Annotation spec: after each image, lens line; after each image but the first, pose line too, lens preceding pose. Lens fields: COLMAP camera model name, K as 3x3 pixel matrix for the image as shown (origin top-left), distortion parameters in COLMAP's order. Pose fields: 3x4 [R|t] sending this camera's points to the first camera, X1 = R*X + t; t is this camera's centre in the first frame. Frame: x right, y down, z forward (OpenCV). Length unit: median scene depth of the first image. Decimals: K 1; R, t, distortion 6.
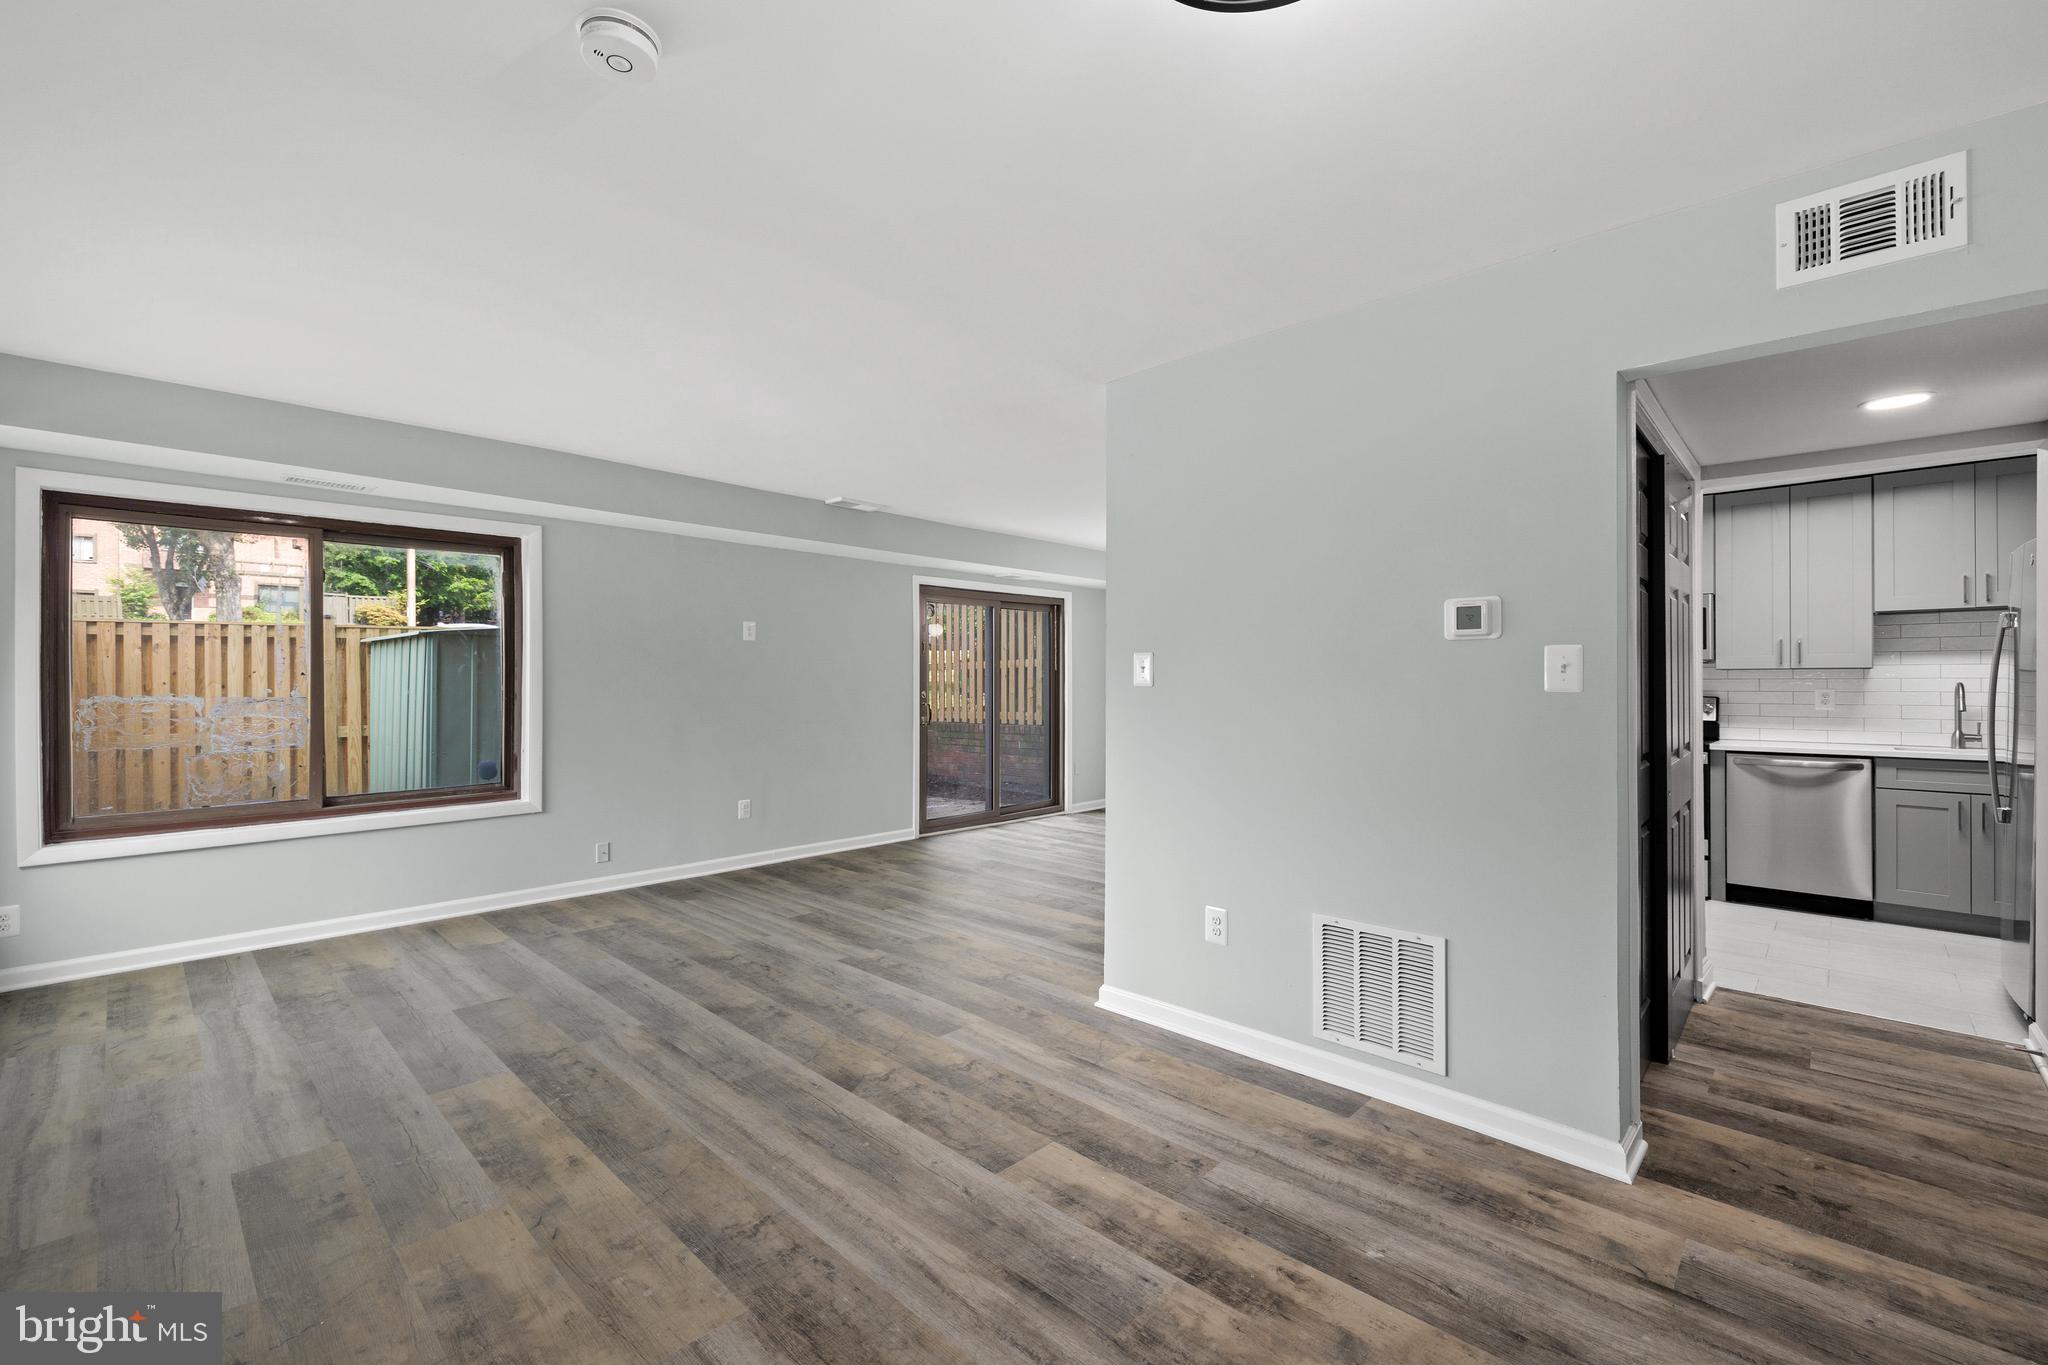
lens RADIAL K [[868.9, 0, 1021.5], [0, 868.9, 678.6], [0, 0, 1]] dist [-0.002733, -0.000833]
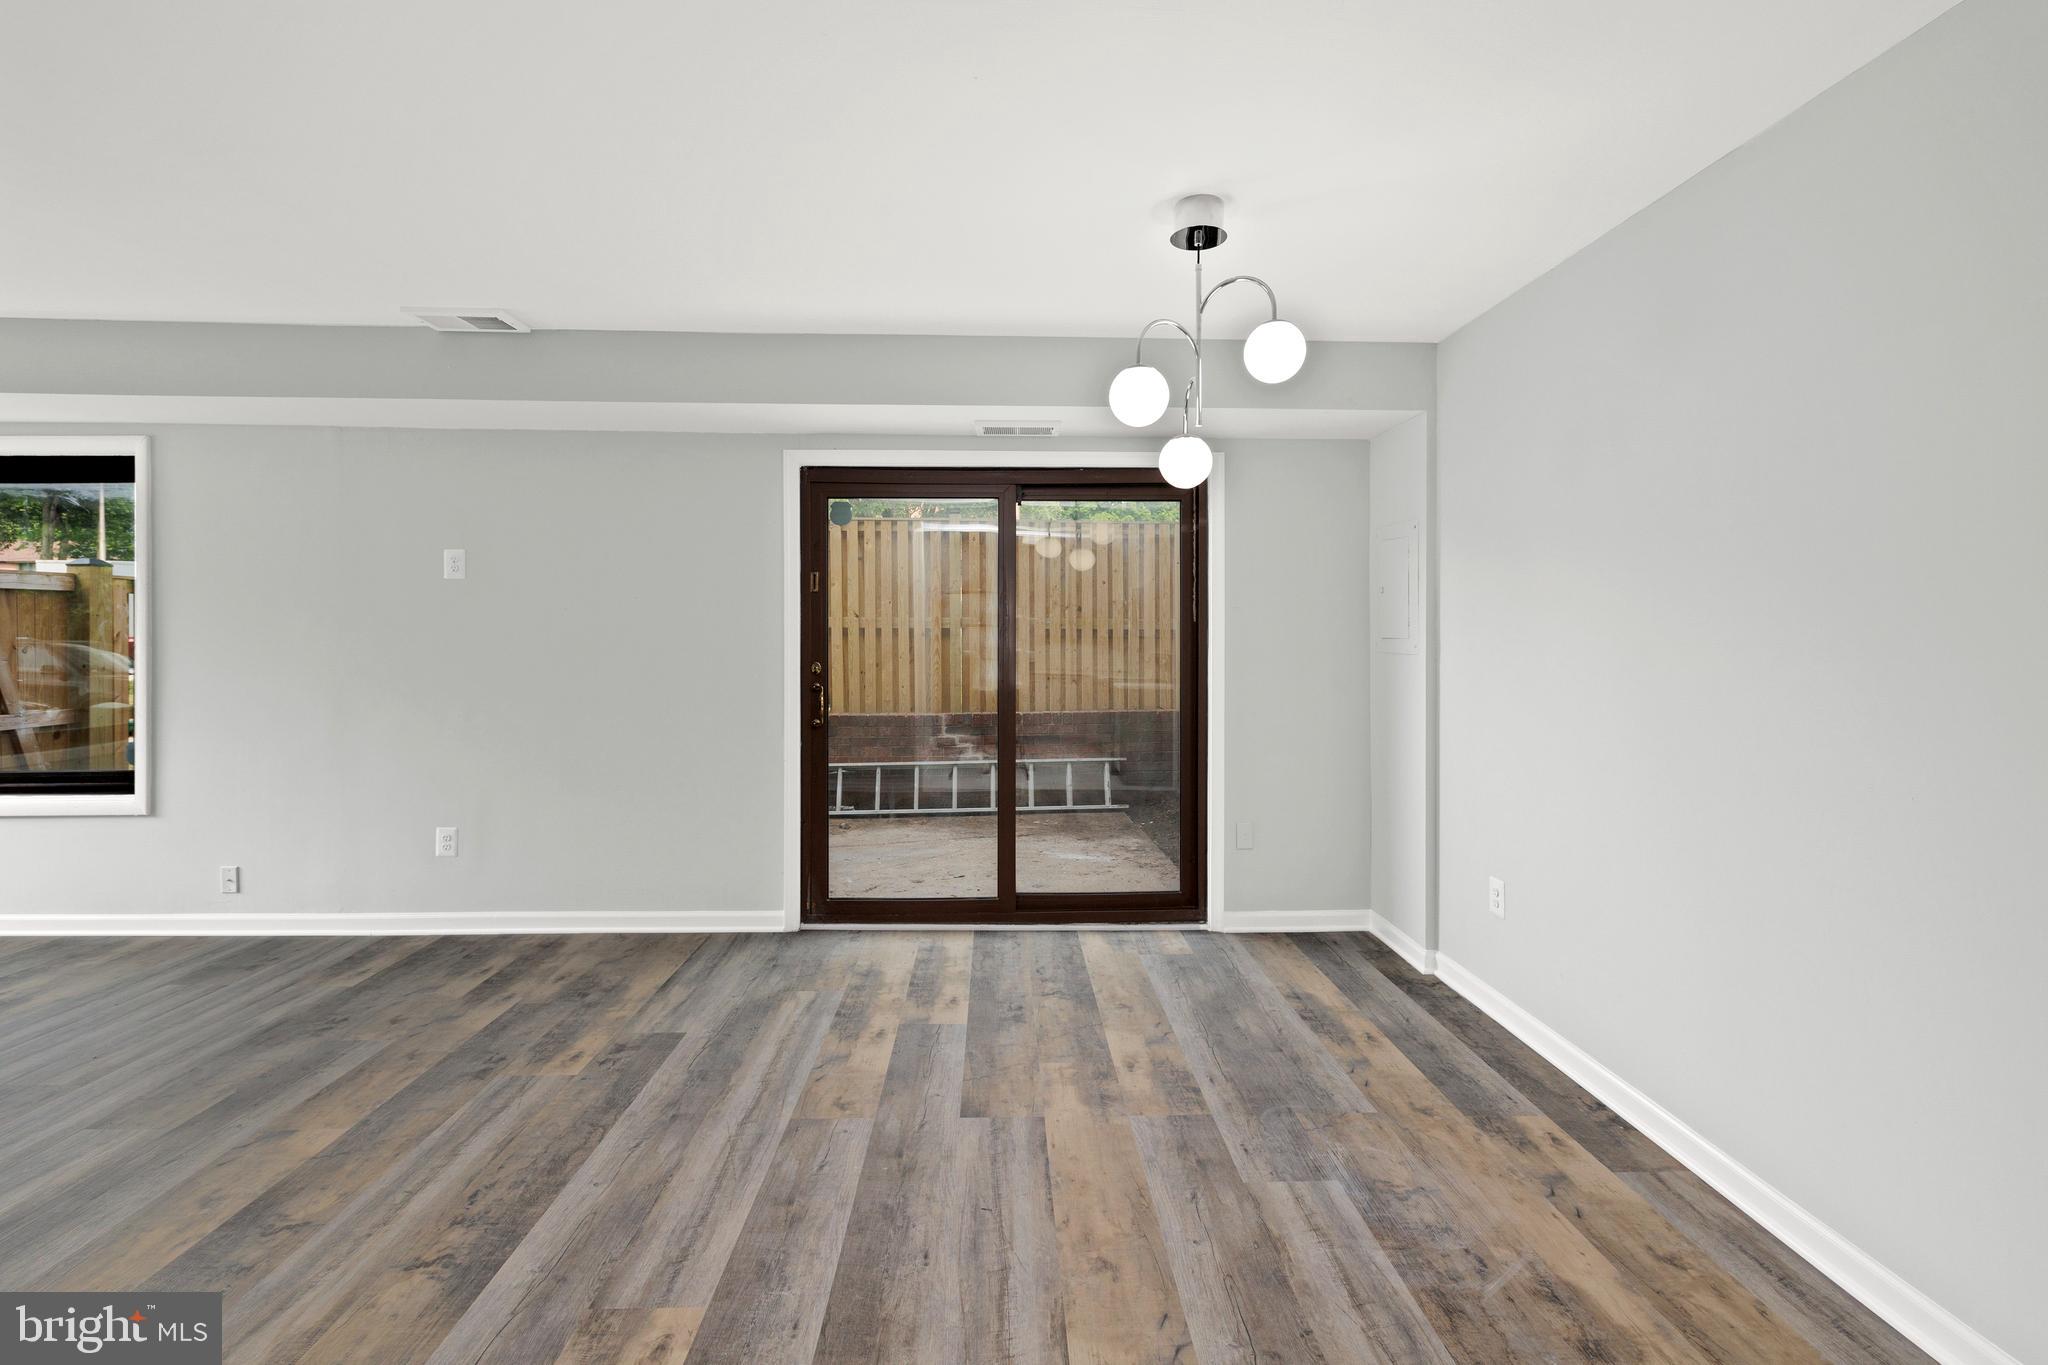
lens RADIAL K [[868.9, 0, 1032.3], [0, 868.9, 642.0], [0, 0, 1]] dist [-0.002733, -0.000833]
pose [[0.713394, 0.000750, -0.700763, 0.942754], [-0.001726, 0.999998, -0.000687, 0.005149], [0.700761, 0.001700, 0.713394, 1.809522]]
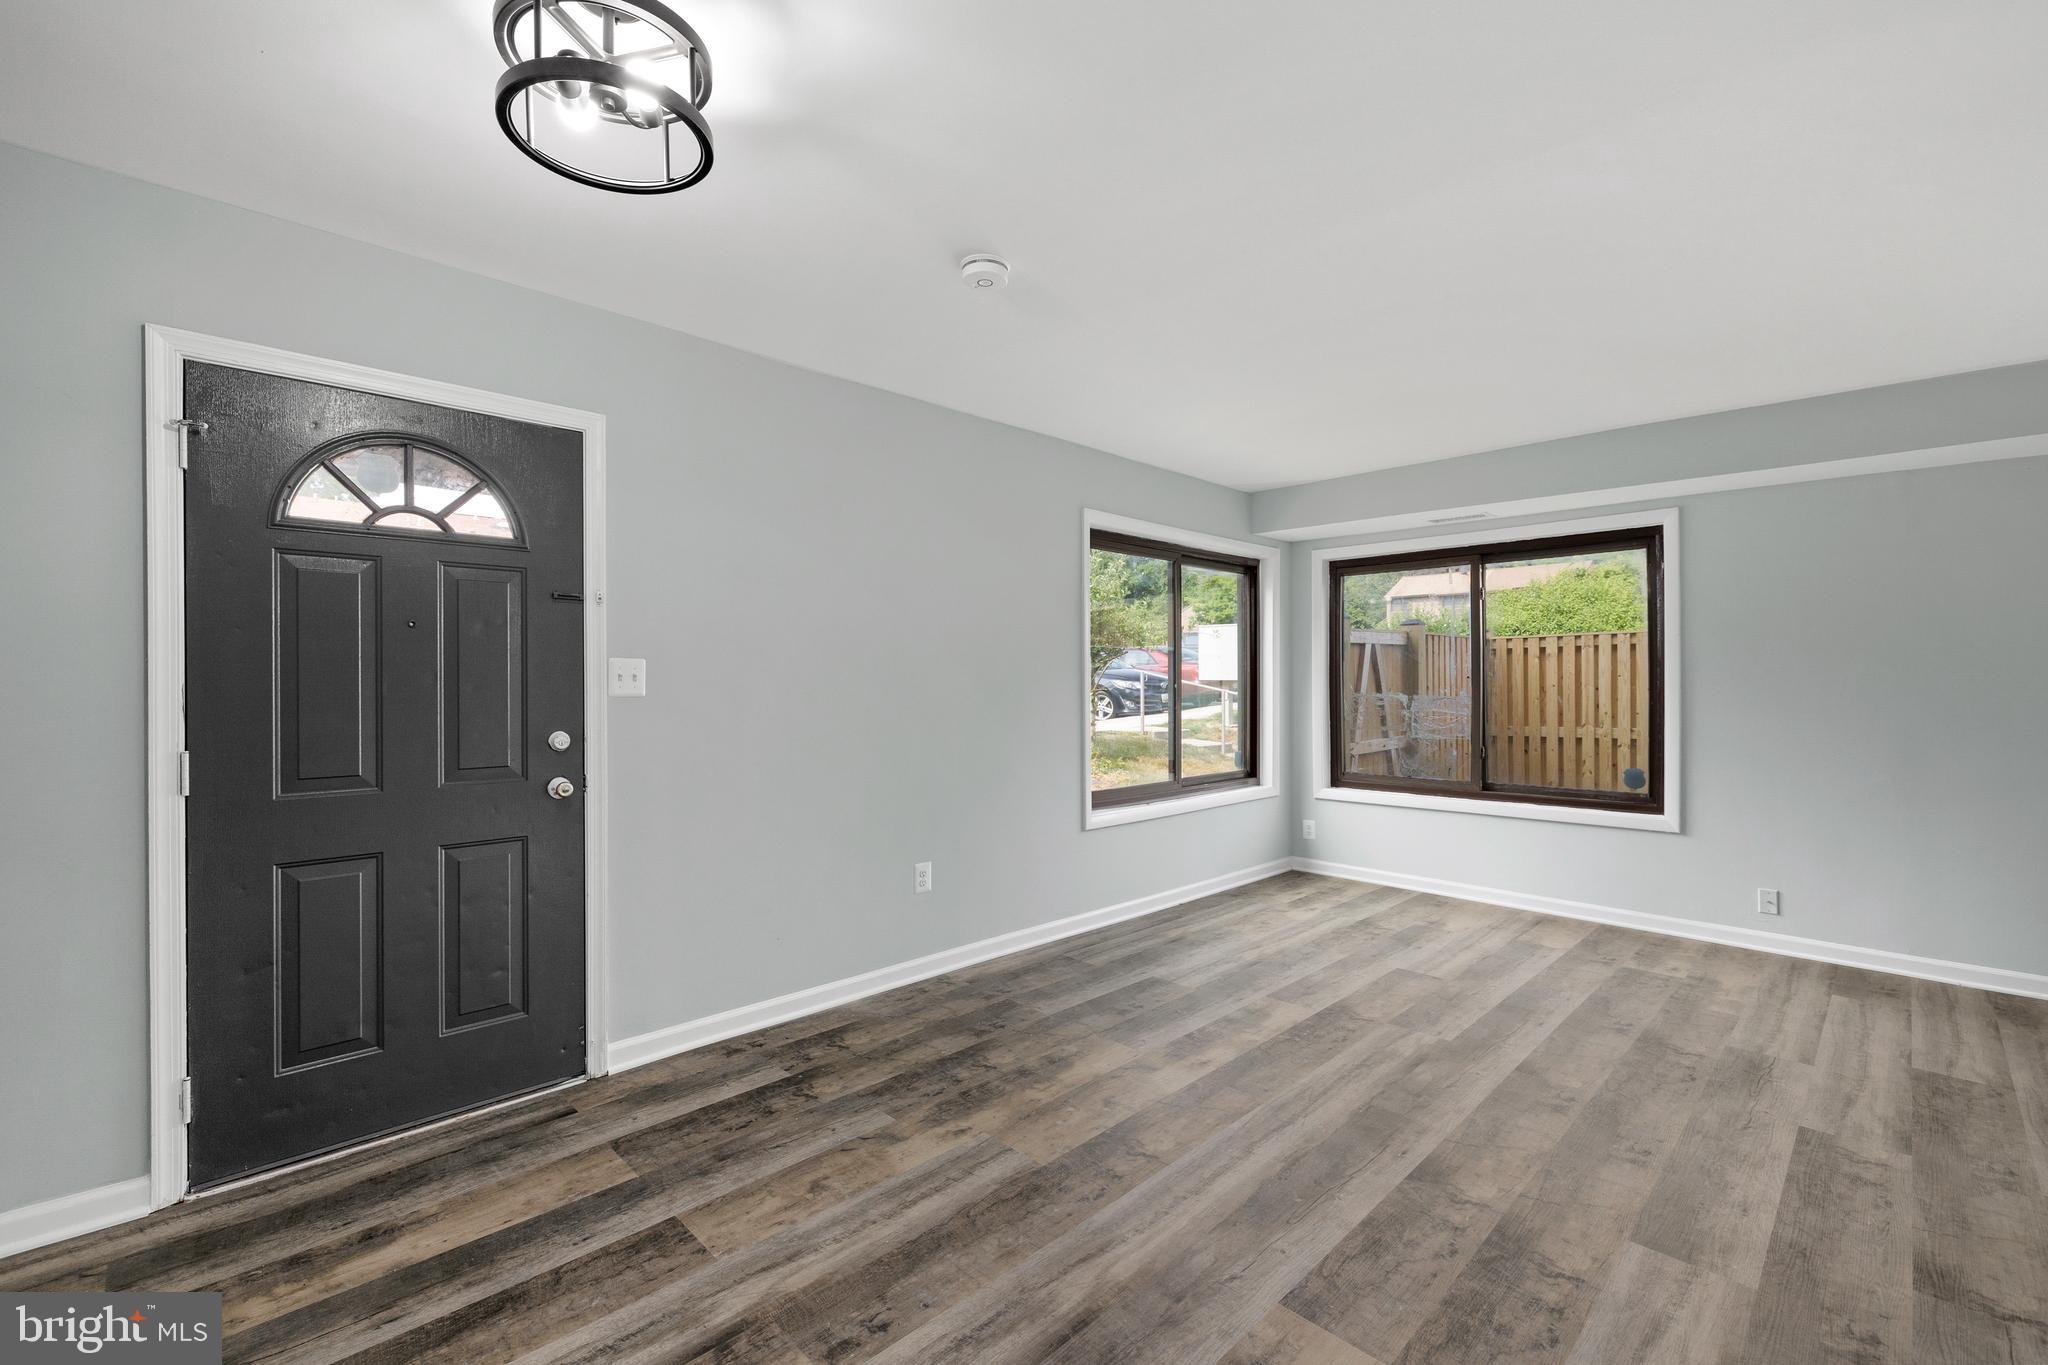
lens RADIAL K [[868.9, 0, 1009.0], [0, 868.9, 688.8], [0, 0, 1]] dist [-0.002733, -0.000833]
pose [[-0.043995, 0.007467, -0.999004, 0.636632], [-0.000890, 0.999971, 0.007513, 0.002827], [0.999031, 0.001220, -0.043987, 0.651977]]
